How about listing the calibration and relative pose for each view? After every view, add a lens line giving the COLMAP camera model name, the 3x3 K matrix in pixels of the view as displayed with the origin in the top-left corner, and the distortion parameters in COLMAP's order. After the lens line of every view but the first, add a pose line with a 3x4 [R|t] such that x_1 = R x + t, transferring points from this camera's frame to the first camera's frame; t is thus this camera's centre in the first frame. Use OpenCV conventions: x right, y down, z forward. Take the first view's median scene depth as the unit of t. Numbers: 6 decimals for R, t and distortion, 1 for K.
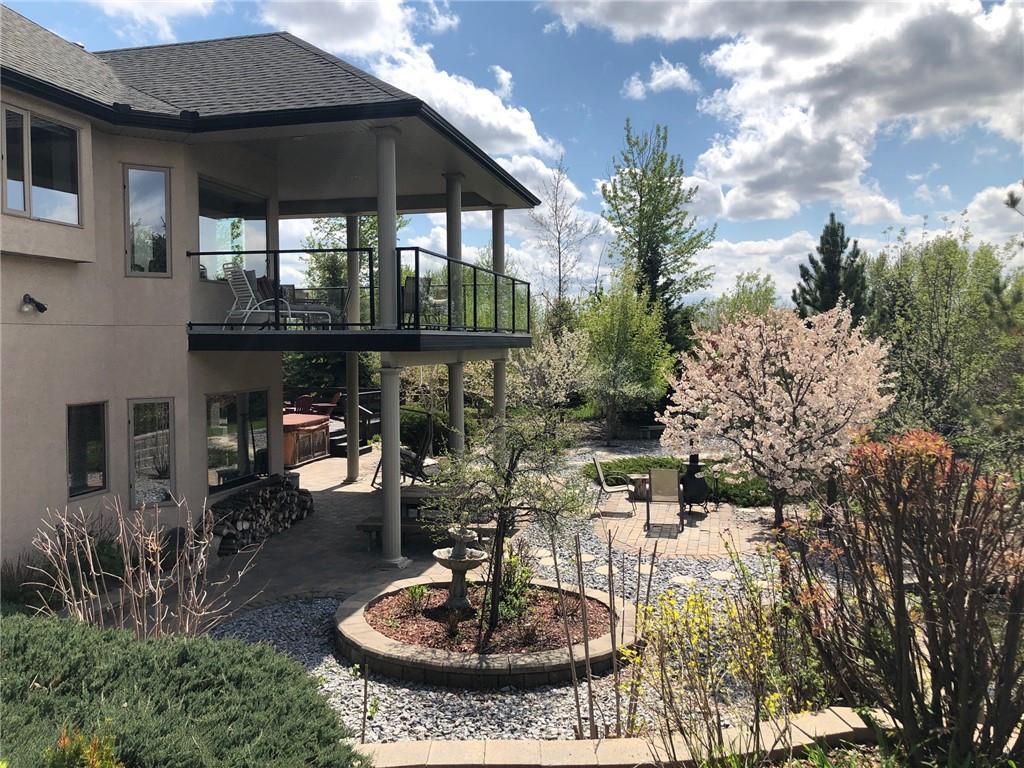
lens RADIAL K [[803.0, 0, 512.0], [0, 803.0, 384.0], [0, 0, 1]] dist [0.005356, 0.001448]
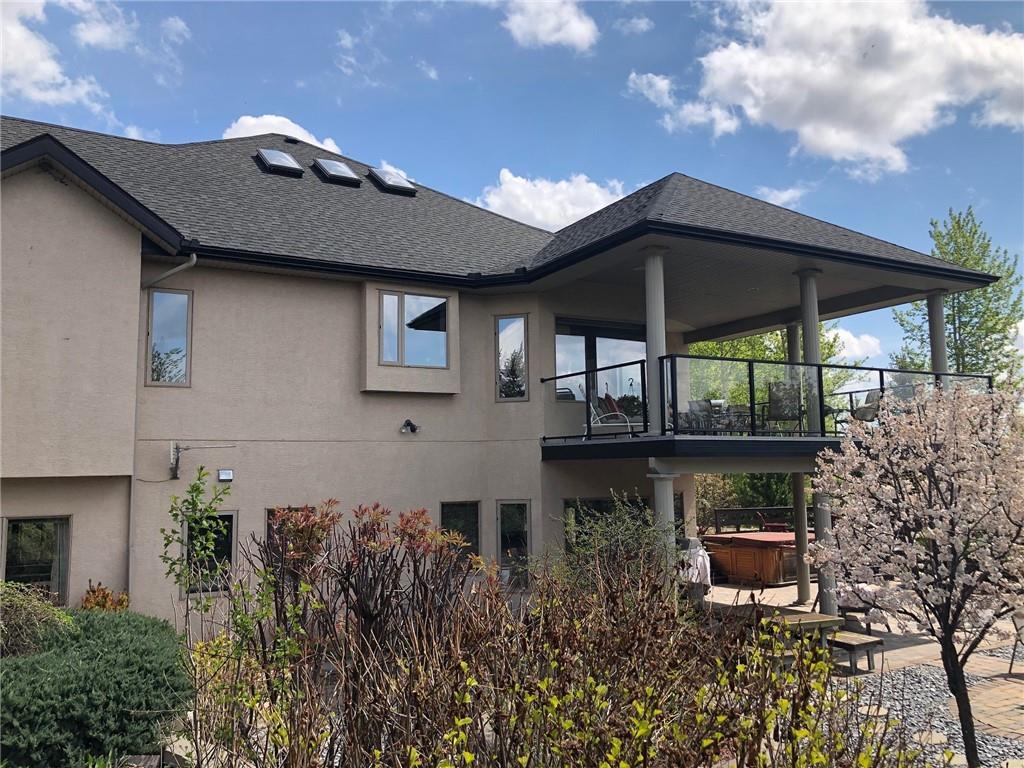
lens RADIAL K [[803.0, 0, 512.0], [0, 803.0, 384.0], [0, 0, 1]] dist [0.005356, 0.001448]
pose [[0.673520, -0.087015, -0.734029, 0.459111], [-0.026380, 0.989585, -0.141515, 0.015824], [0.738698, 0.114677, 0.664210, 0.170133]]
